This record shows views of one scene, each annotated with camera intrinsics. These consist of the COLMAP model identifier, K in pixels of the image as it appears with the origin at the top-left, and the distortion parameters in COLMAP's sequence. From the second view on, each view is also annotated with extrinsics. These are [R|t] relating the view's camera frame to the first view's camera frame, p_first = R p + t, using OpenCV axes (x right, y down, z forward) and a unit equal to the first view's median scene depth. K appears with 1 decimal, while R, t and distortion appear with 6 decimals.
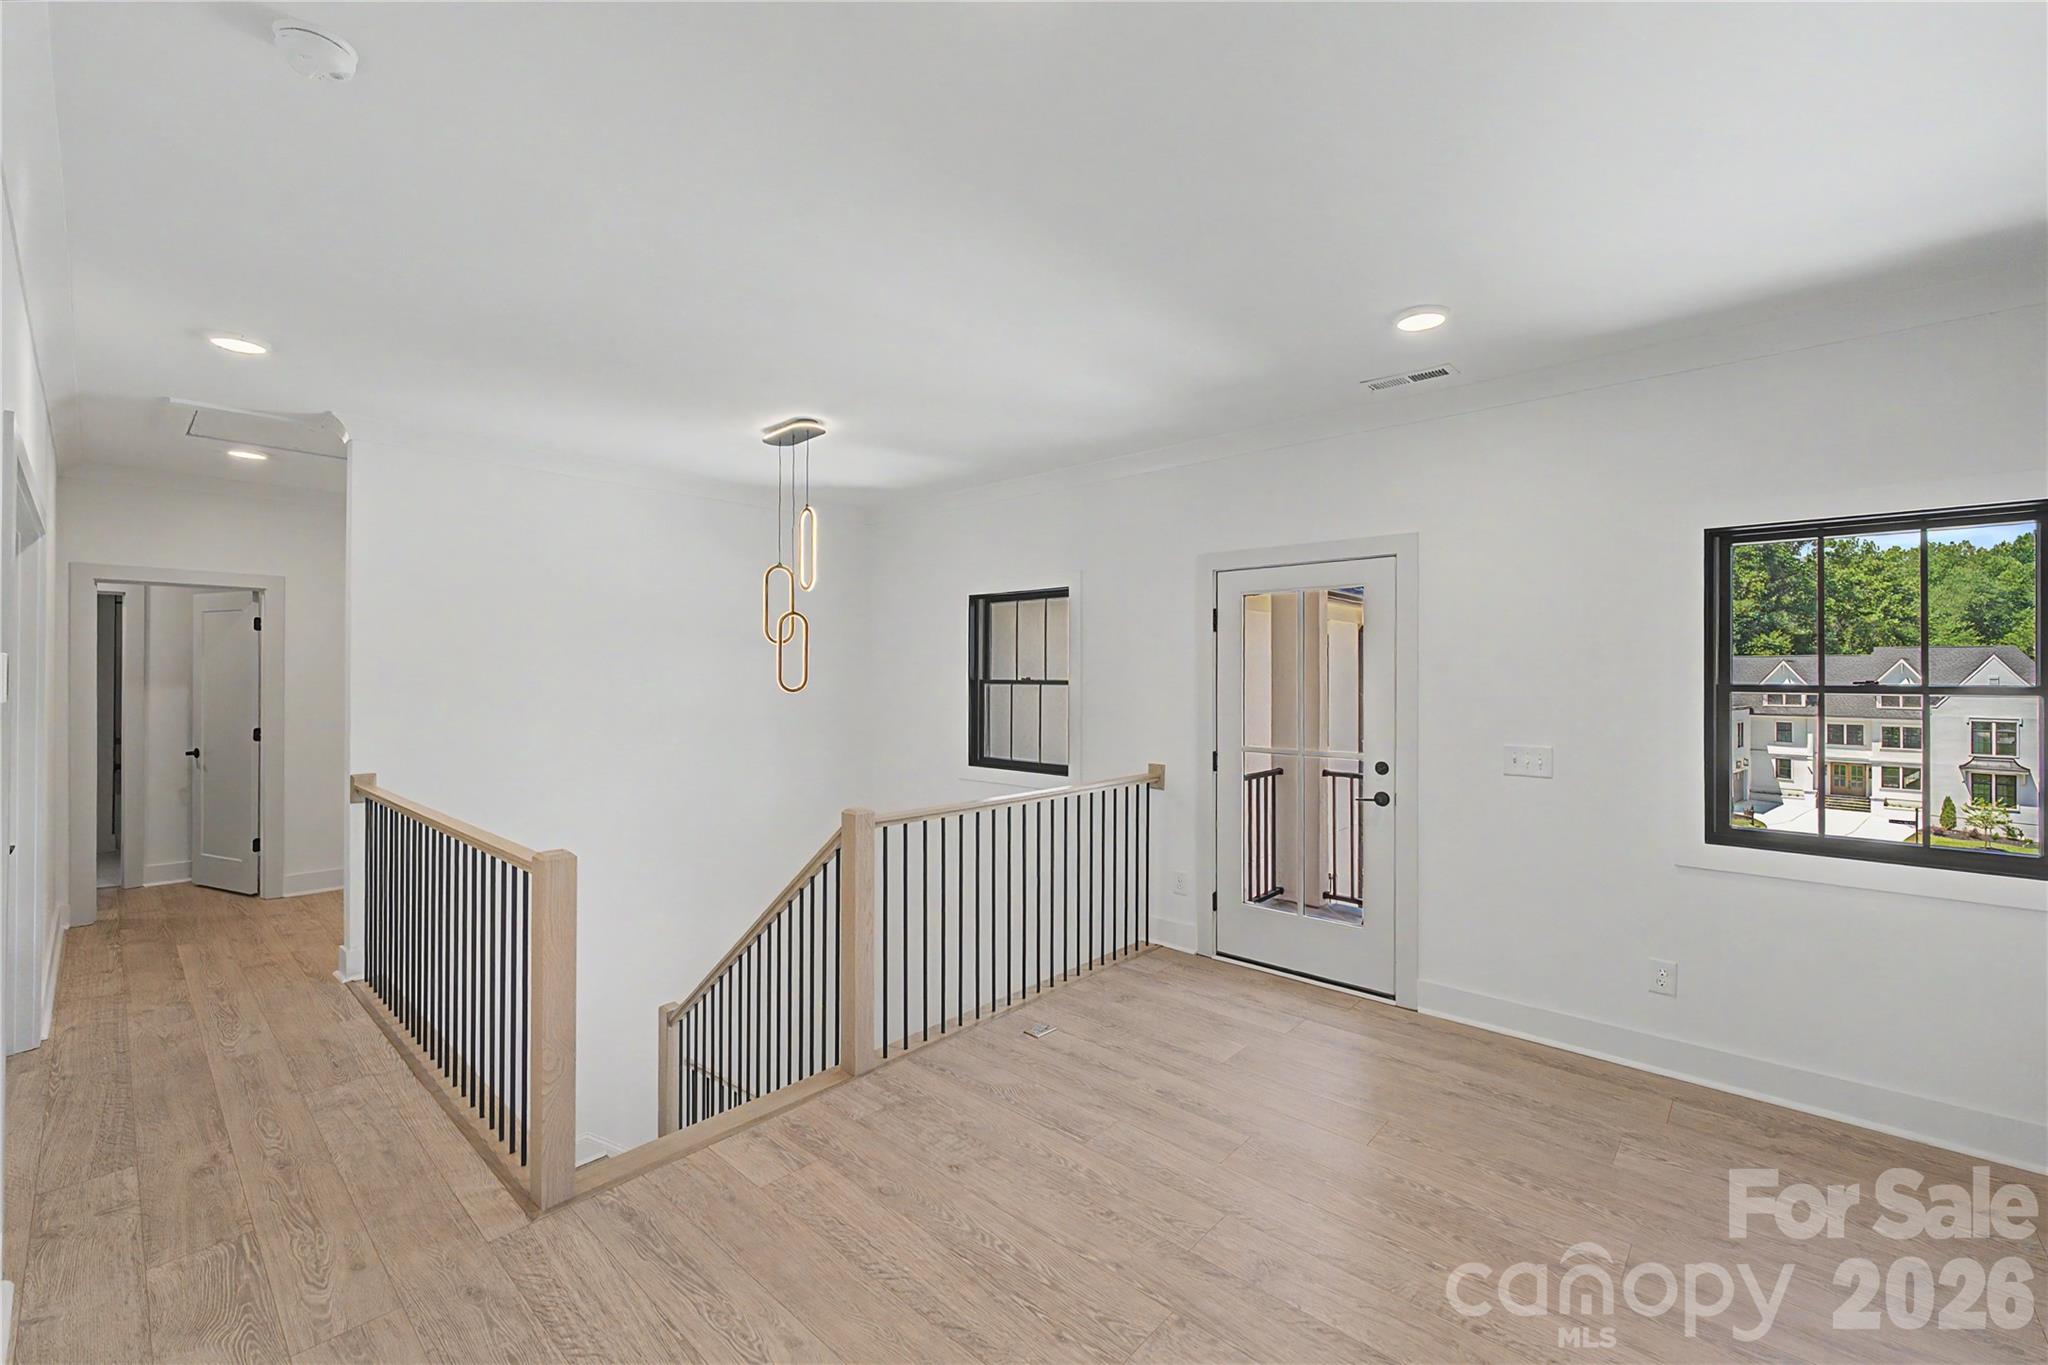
lens RADIAL K [[842.7, 0, 1018.8], [0, 842.7, 667.9], [0, 0, 1]] dist [0.001118, 0.000212]
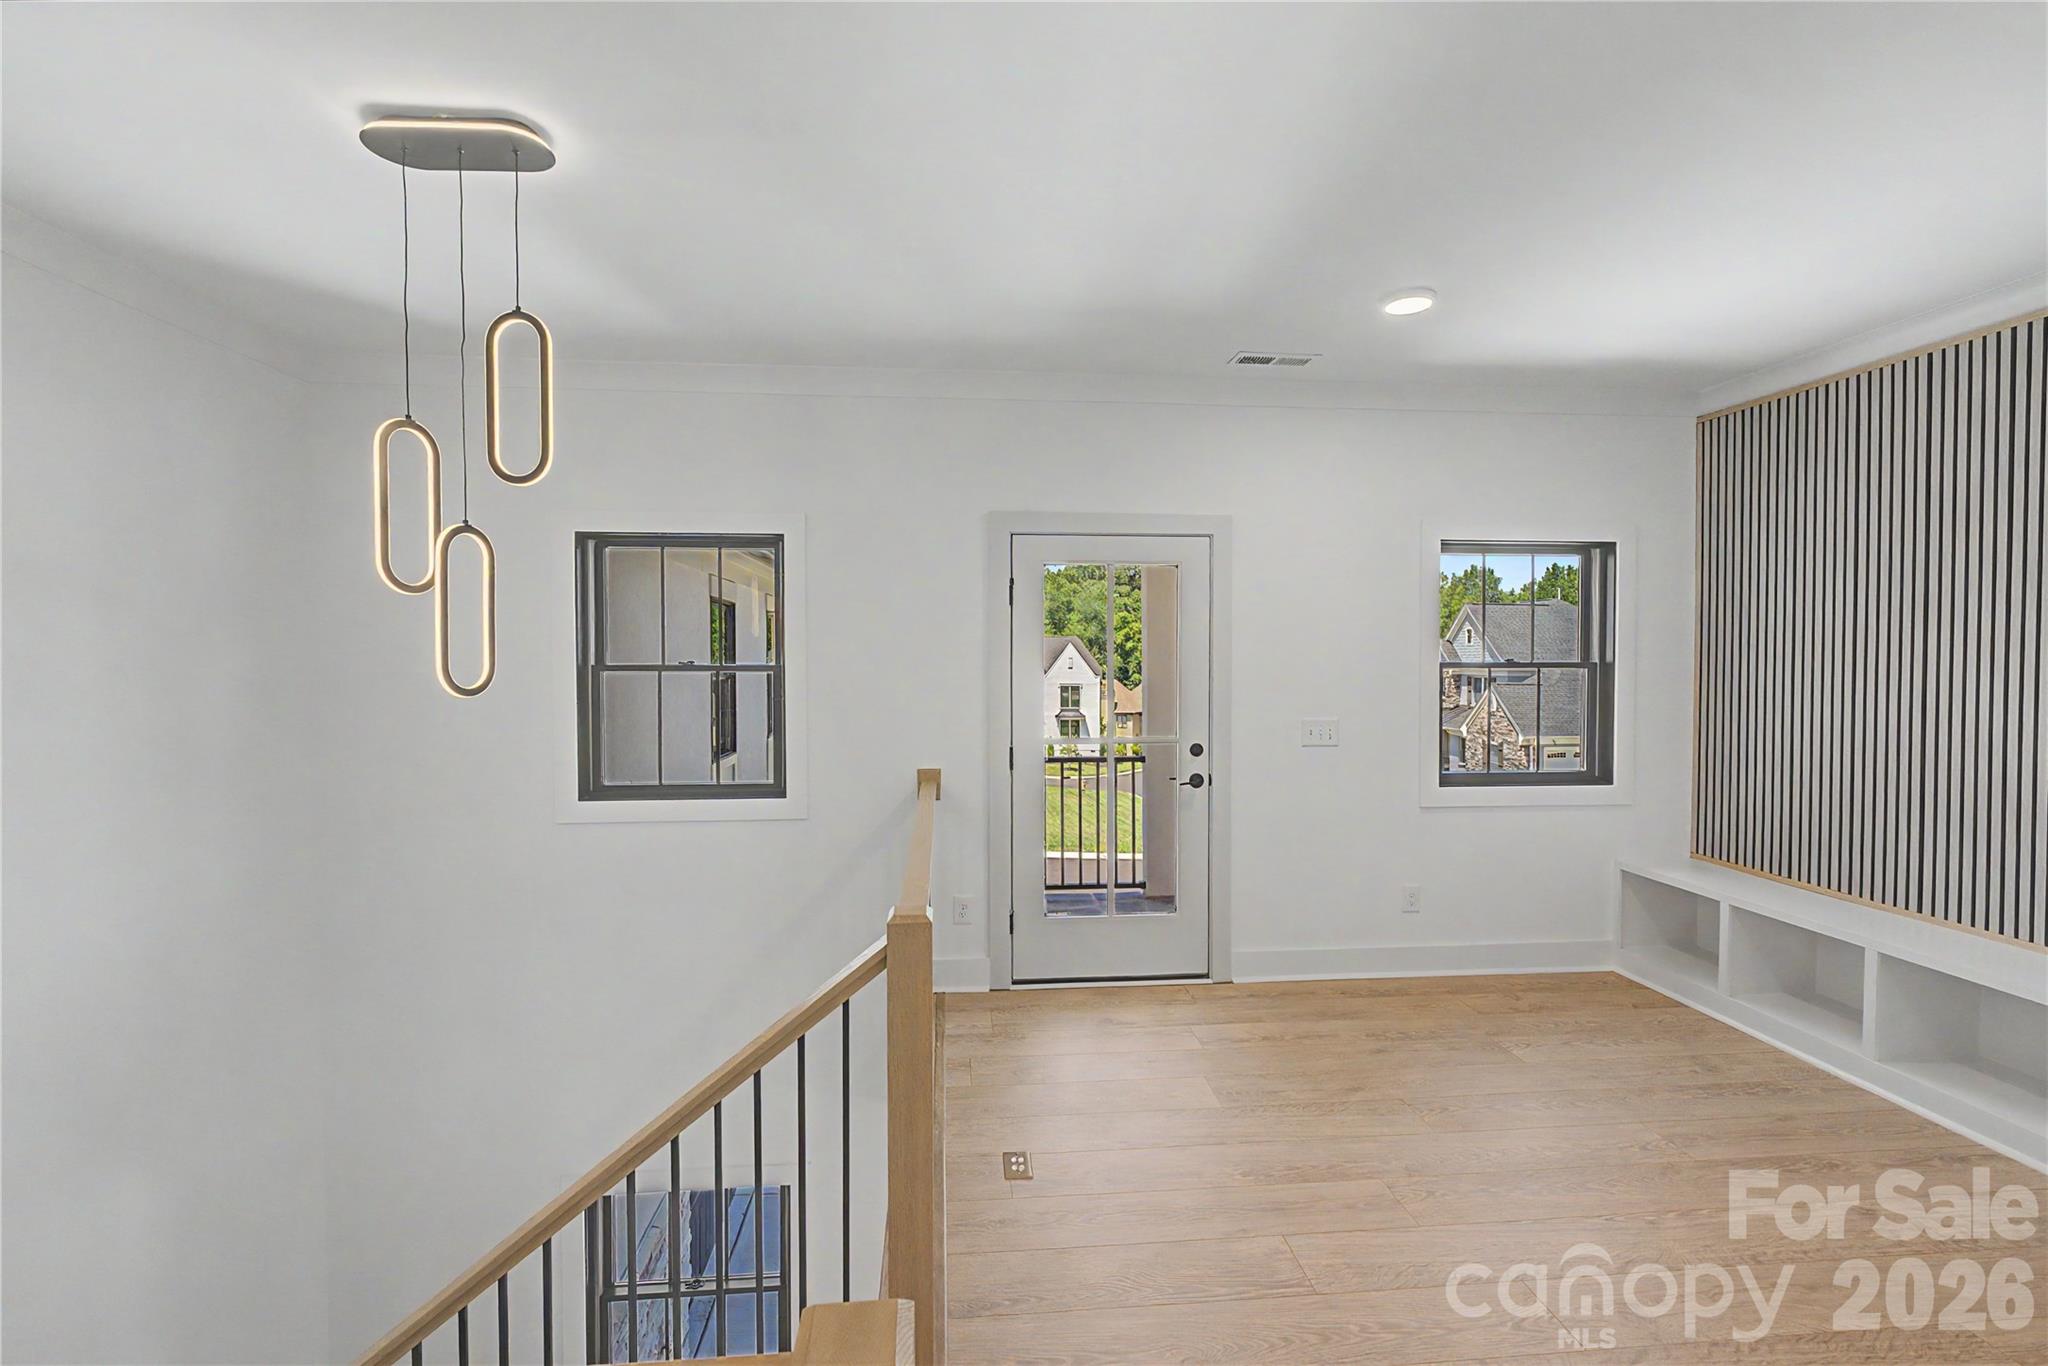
lens RADIAL K [[842.7, 0, 1018.8], [0, 842.7, 668.4], [0, 0, 1]] dist [0.001118, 0.000212]
pose [[0.677068, -0.013480, 0.735797, -0.411708], [-0.003339, 0.999766, 0.021388, 0.002361], [-0.735913, -0.016938, 0.676865, 0.452884]]
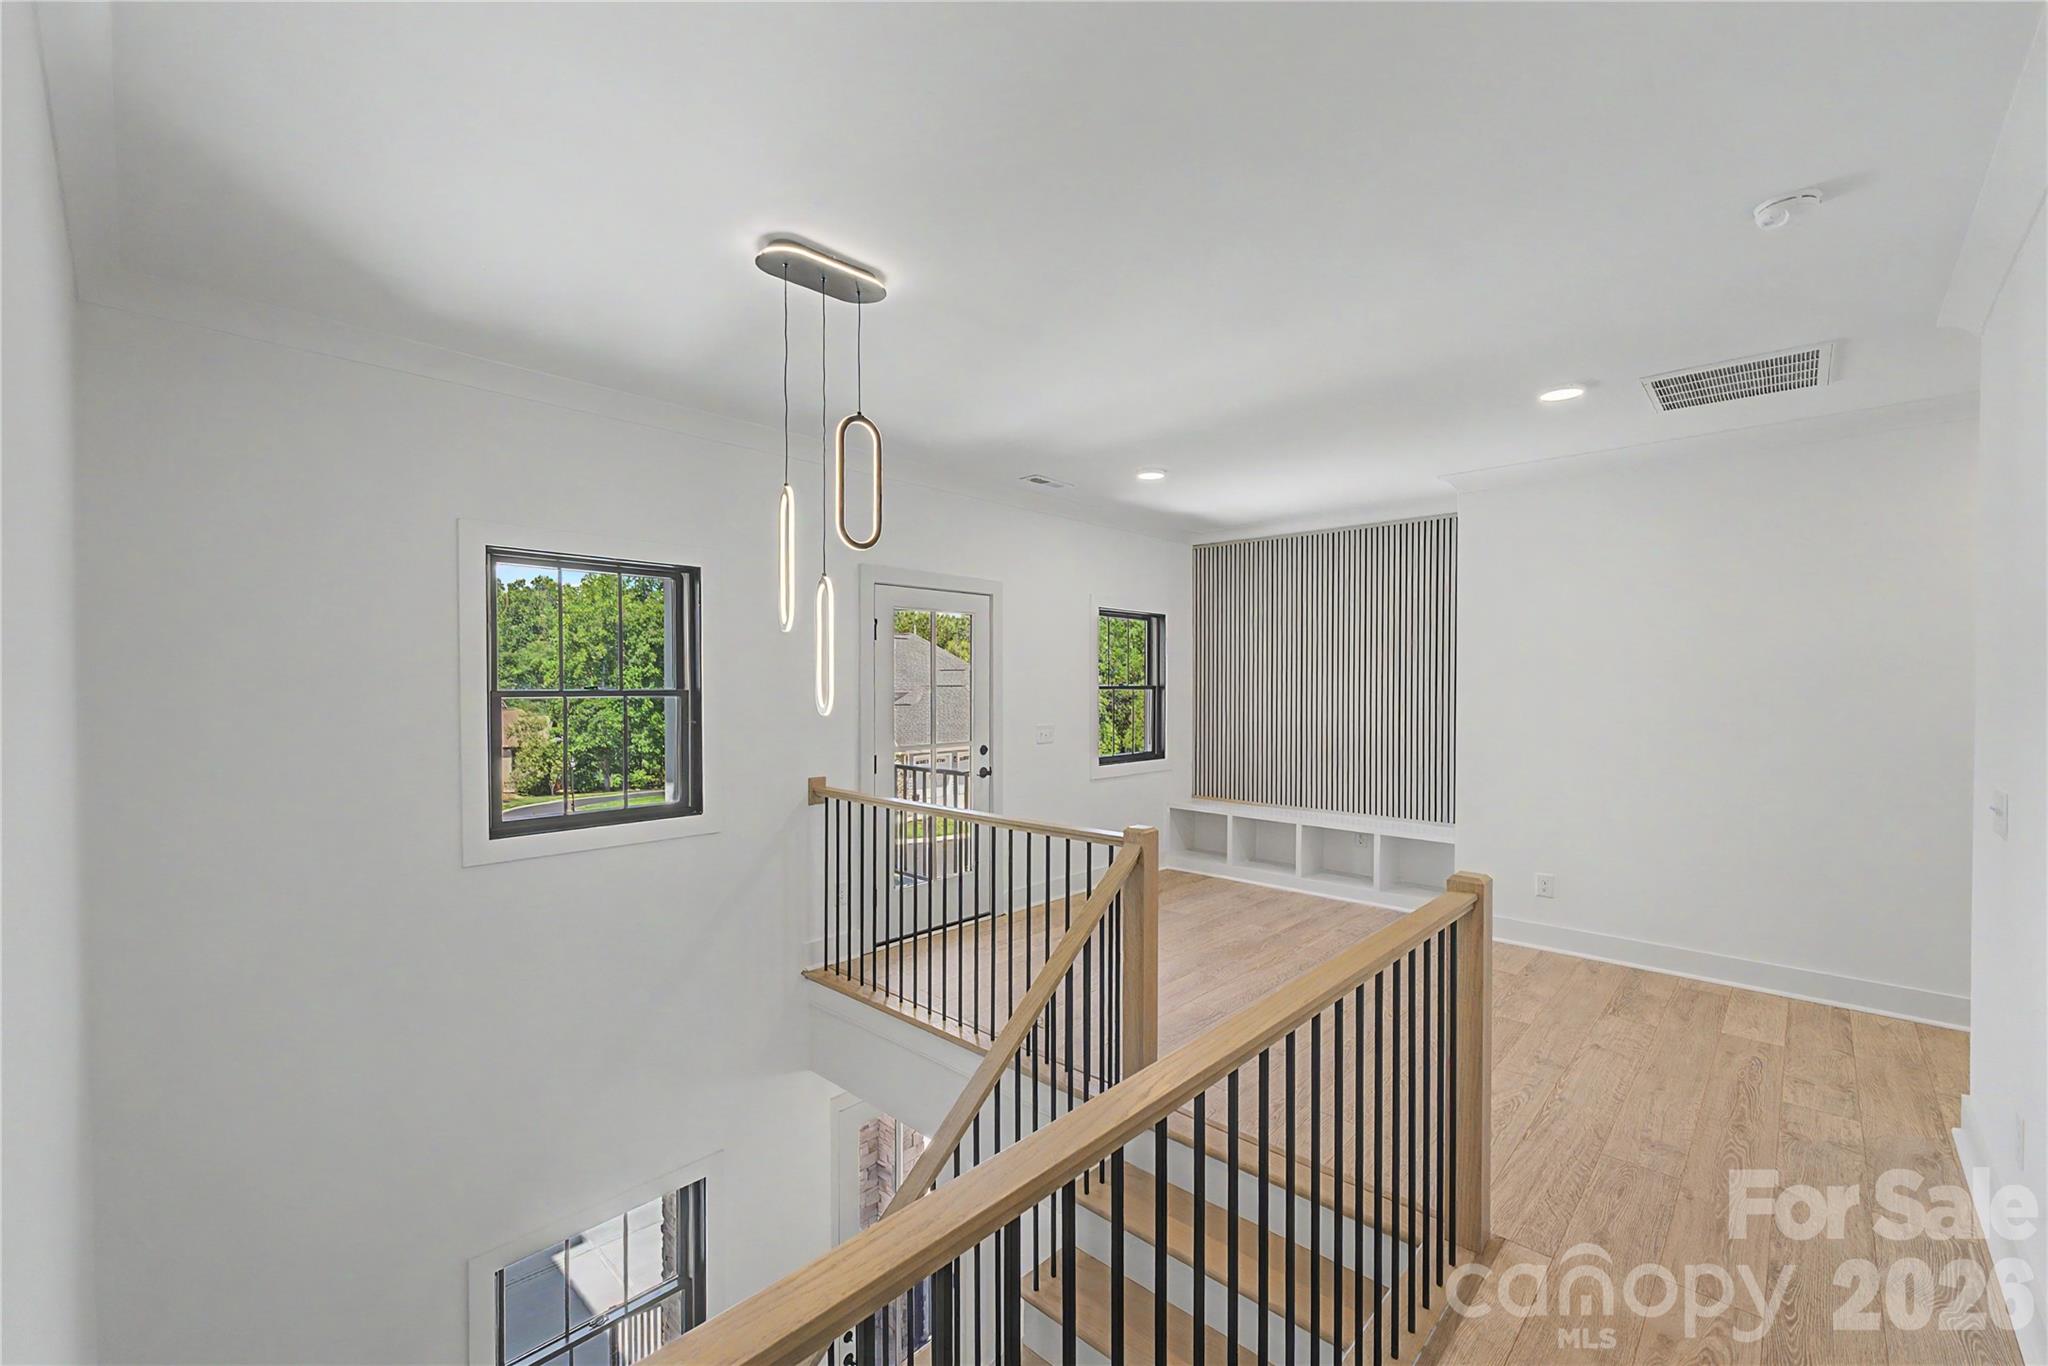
lens RADIAL K [[840.3, 0, 1022.5], [0, 840.3, 678.6], [0, 0, 1]] dist [0.000662, 0.000125]
pose [[0.009290, 0.000540, 0.999957, -0.867796], [-0.009286, 0.999957, -0.000454, 0.003225], [-0.999914, -0.009282, 0.009295, 0.866232]]
